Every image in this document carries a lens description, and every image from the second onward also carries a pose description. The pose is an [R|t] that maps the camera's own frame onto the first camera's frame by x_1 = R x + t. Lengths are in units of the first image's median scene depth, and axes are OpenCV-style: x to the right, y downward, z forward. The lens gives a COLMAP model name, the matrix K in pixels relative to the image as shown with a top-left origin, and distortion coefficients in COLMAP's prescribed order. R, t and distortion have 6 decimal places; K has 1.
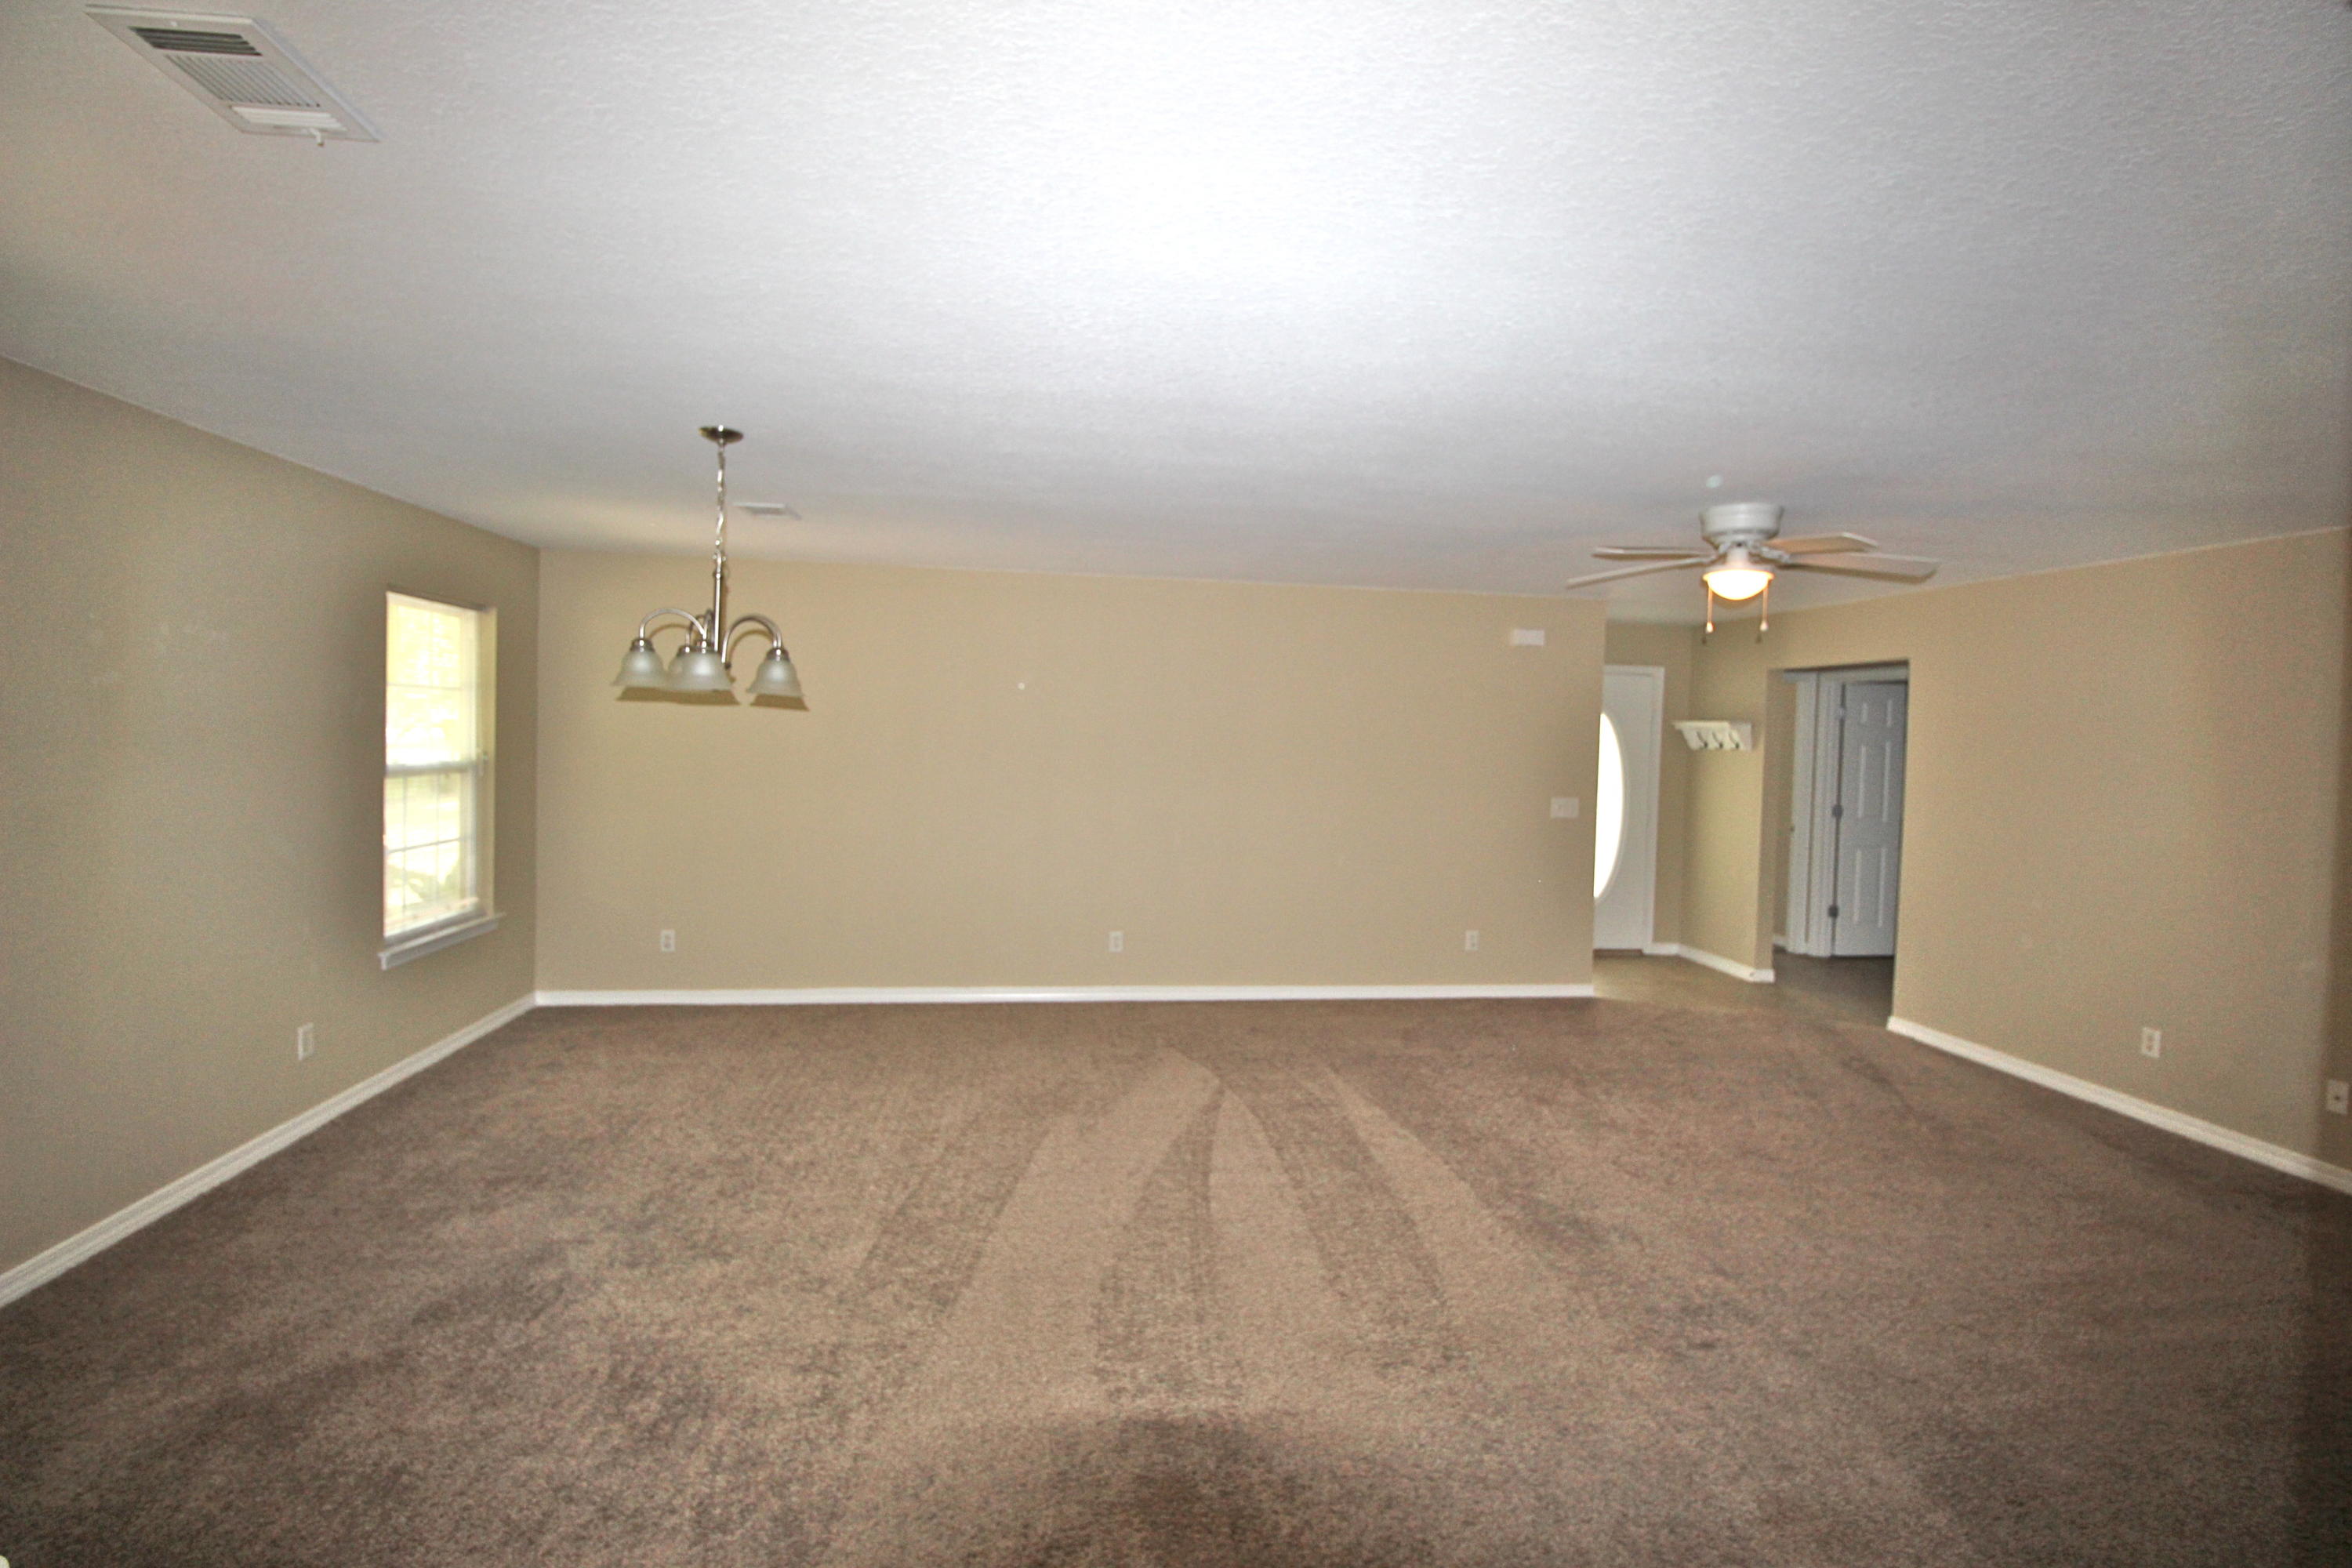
lens RADIAL K [[1128.0, 0, 1171.6], [0, 1128.0, 781.8], [0, 0, 1]] dist [-0.001504, -0.000242]
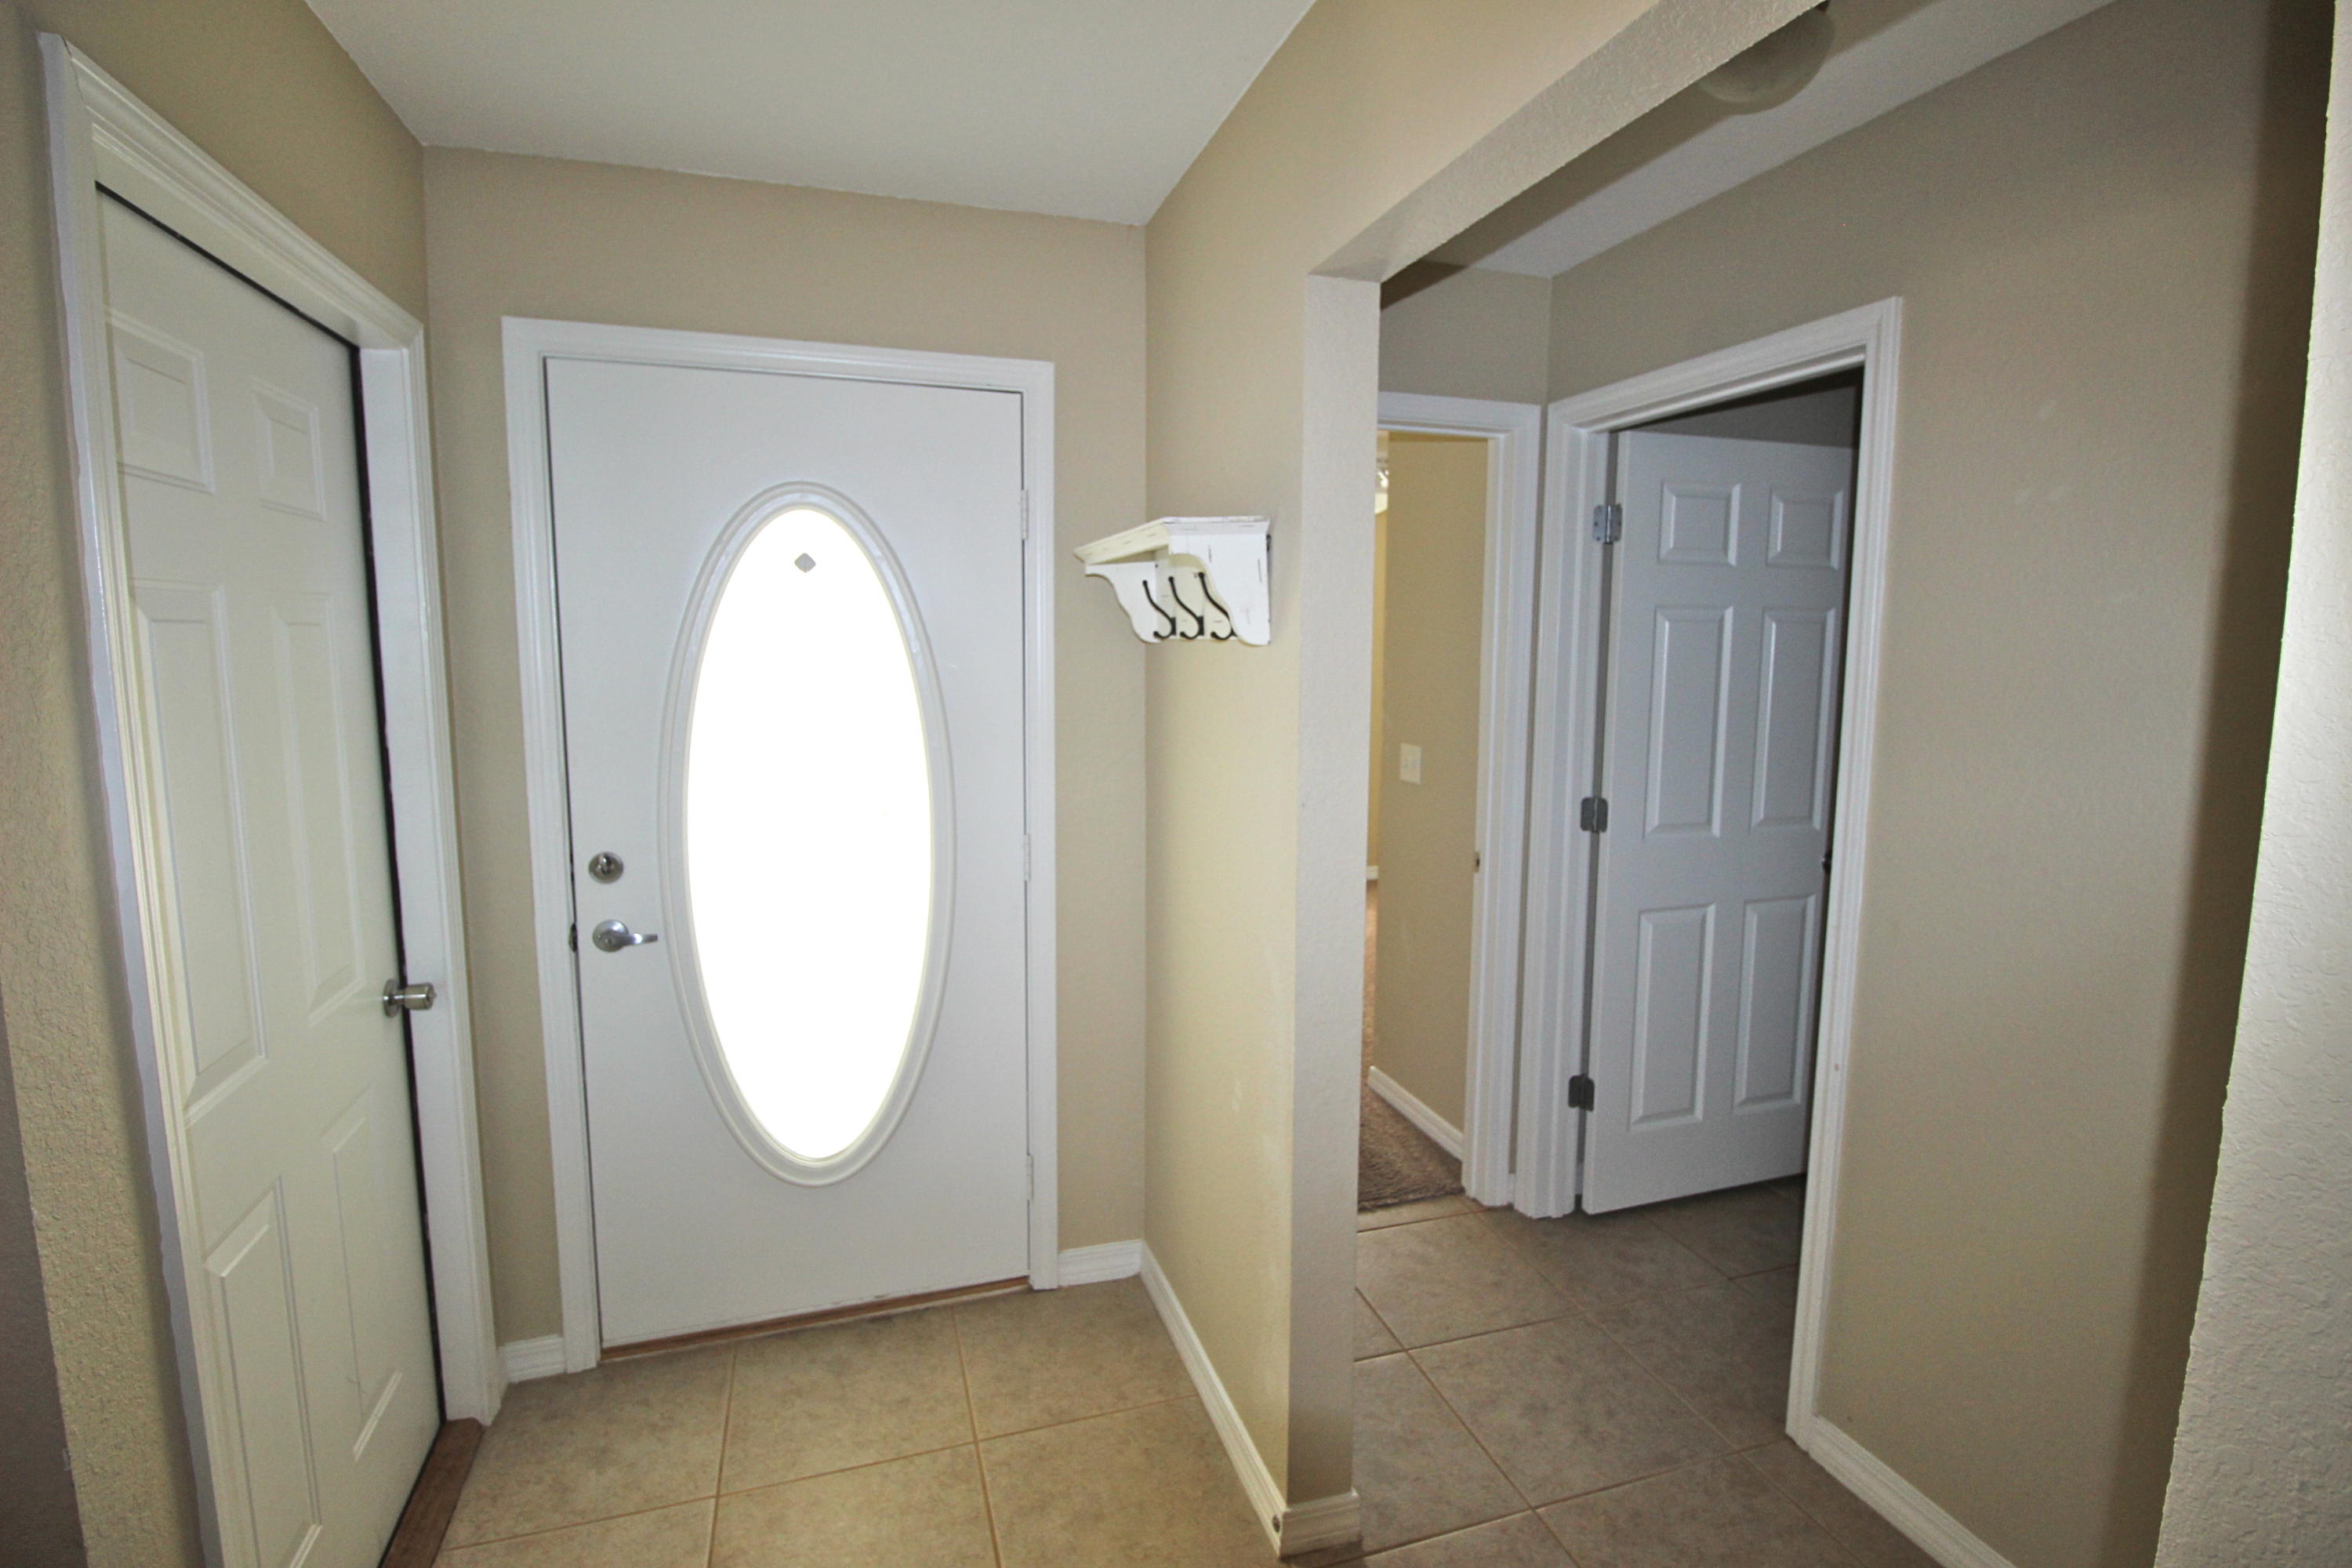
lens RADIAL K [[1128.0, 0, 1171.6], [0, 1128.0, 781.8], [0, 0, 1]] dist [-0.001504, -0.000242]
pose [[0.981195, -0.039267, 0.188980, 0.401114], [0.023832, 0.996242, 0.083269, -0.015528], [-0.191540, -0.077199, 0.978444, 0.691368]]
